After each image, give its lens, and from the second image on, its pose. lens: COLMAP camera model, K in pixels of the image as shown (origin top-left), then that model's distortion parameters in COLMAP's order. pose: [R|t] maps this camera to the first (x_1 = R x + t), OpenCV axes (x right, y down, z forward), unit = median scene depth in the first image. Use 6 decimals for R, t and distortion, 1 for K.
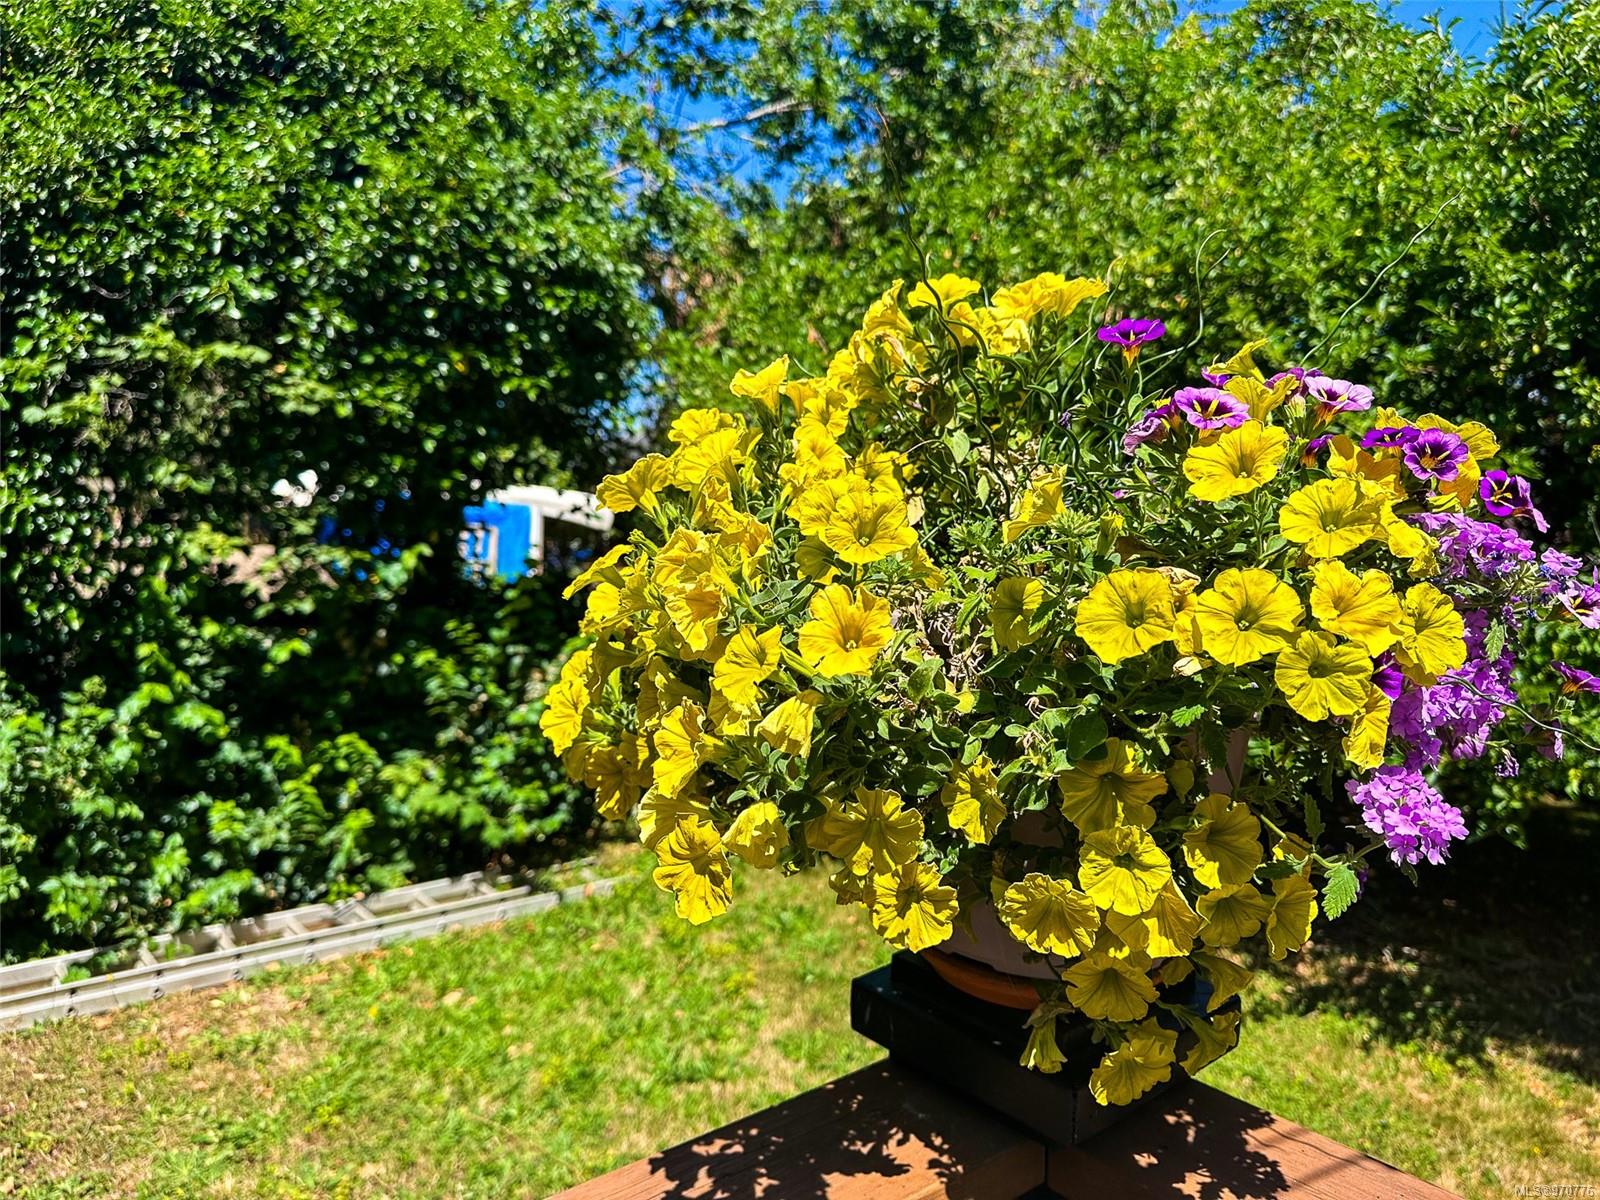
lens RADIAL K [[1140.8, 0, 823.9], [0, 1140.8, 582.4], [0, 0, 1]] dist [0.054324, -0.058899]
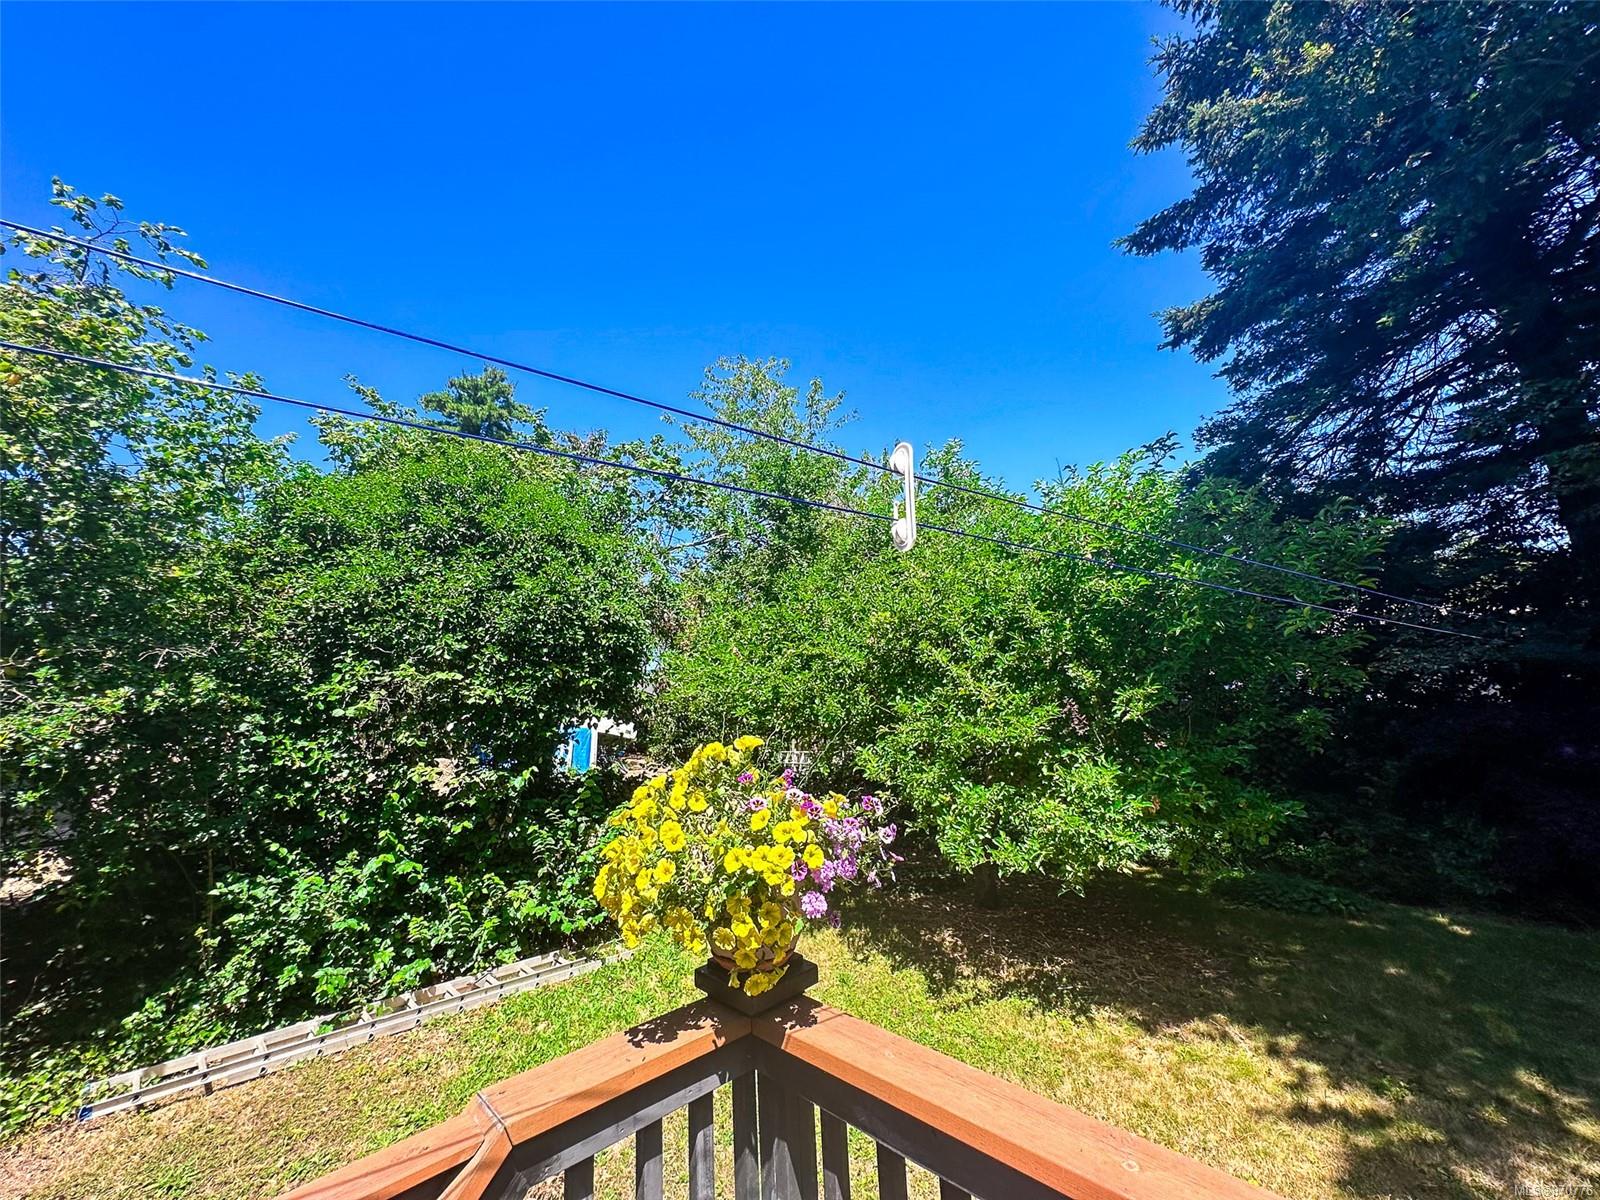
lens RADIAL K [[643.2, 0, 805.0], [0, 643.2, 602.1], [0, 0, 1]] dist [0.005075, 0.000351]
pose [[0.996834, -0.034612, 0.071589, 0.040650], [0.050107, 0.972480, -0.227533, -0.036204], [-0.061744, 0.230400, 0.971135, -0.163588]]
